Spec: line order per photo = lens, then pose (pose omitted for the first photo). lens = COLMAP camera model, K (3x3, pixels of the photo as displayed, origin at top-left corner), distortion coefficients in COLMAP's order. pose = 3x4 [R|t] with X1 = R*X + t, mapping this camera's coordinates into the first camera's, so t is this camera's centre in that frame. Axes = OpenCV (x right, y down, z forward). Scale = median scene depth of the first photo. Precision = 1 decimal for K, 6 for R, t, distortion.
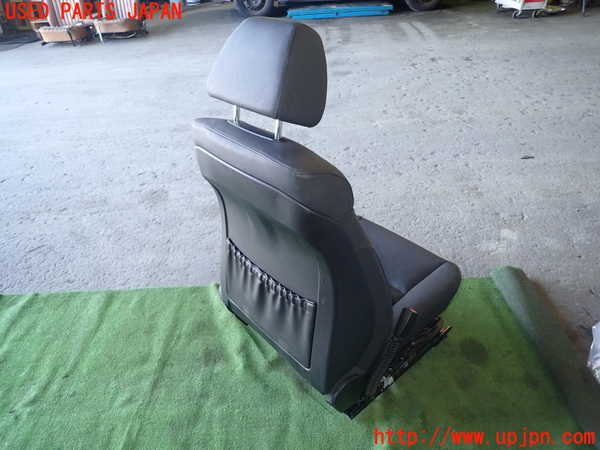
lens RADIAL K [[444.4, 0, 298.6], [0, 444.4, 225.7], [0, 0, 1]] dist [0.003477, -0.001080]
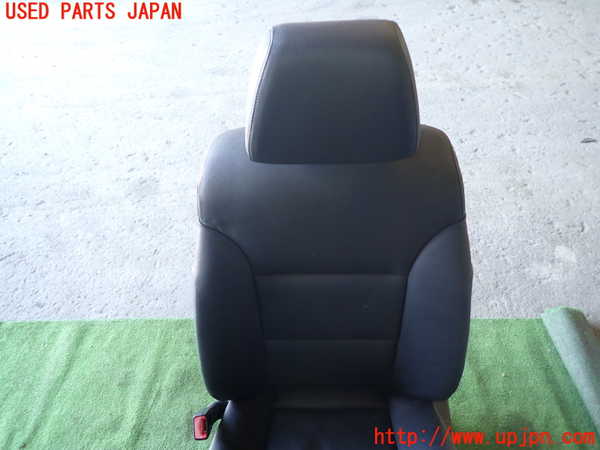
lens RADIAL K [[444.4, 0, 298.6], [0, 444.4, 225.7], [0, 0, 1]] dist [0.003477, -0.001080]
pose [[0.998972, 0.017039, -0.042015, 0.016802], [-0.010998, 0.990086, 0.140030, -0.134017], [0.043985, -0.139424, 0.989255, 0.170440]]
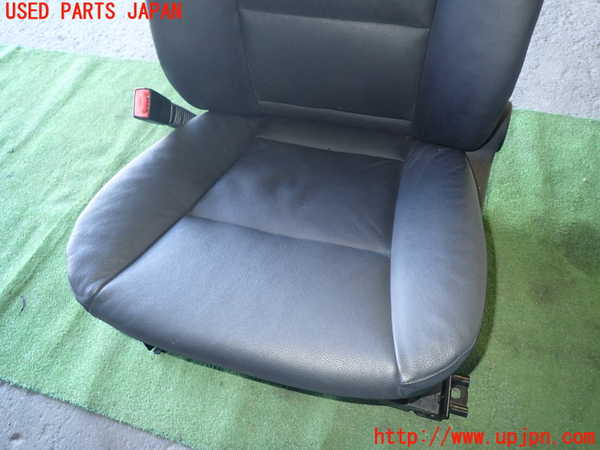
lens RADIAL K [[444.4, 0, 298.6], [0, 444.4, 225.7], [0, 0, 1]] dist [0.003477, -0.001080]
pose [[0.950928, 0.226421, -0.210880, 0.108725], [-0.128317, 0.908759, 0.397105, 0.053352], [0.281552, -0.350559, 0.893217, 0.266736]]
